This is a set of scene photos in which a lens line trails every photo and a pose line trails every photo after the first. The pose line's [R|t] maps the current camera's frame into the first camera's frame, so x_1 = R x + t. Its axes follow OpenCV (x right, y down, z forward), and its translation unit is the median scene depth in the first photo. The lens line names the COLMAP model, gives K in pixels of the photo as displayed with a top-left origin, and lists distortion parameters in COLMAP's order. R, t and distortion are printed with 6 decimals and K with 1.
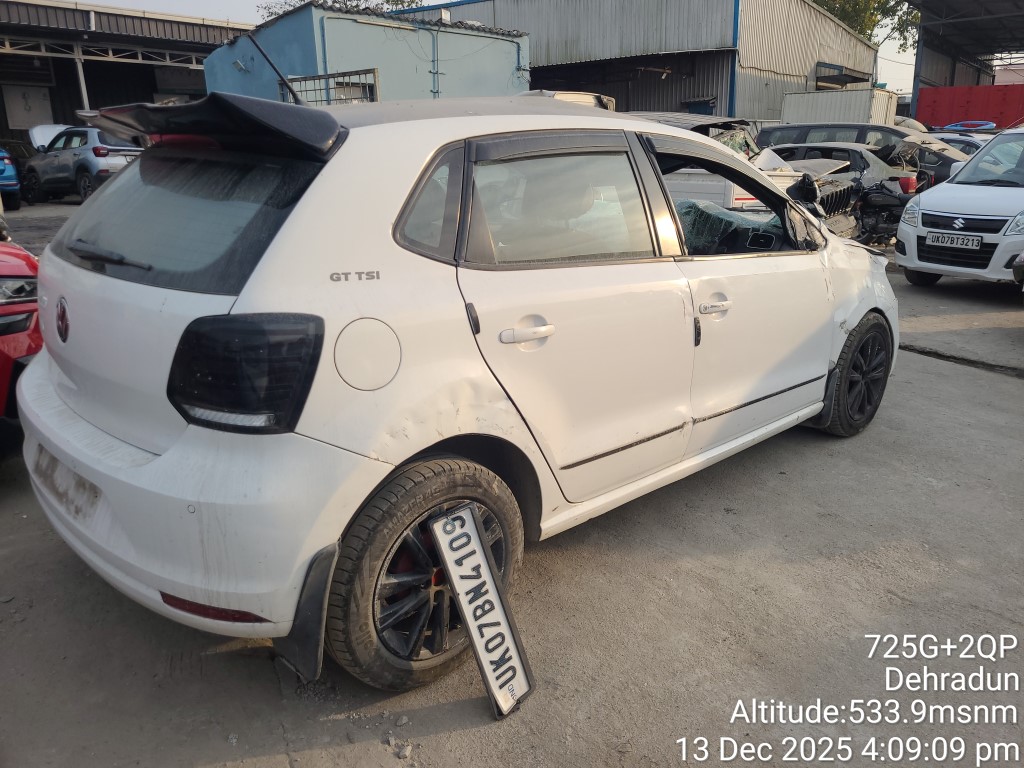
lens RADIAL K [[797.5, 0, 528.1], [0, 797.5, 373.4], [0, 0, 1]] dist [0.034412, -0.010909]
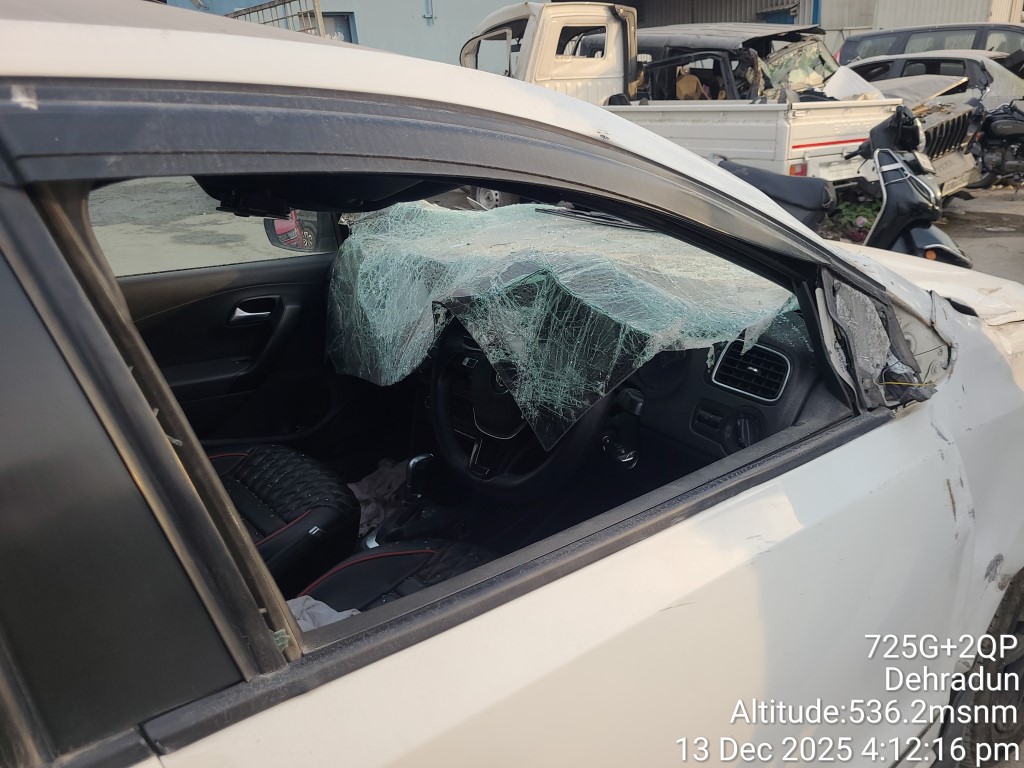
lens RADIAL K [[816.7, 0, 512.0], [0, 816.7, 384.0], [0, 0, 1]] dist [0.002101, 0.003204]
pose [[0.993404, -0.018246, -0.113210, 0.068497], [0.027666, 0.996231, 0.082210, -0.057063], [0.111283, -0.084800, 0.990164, 0.192183]]
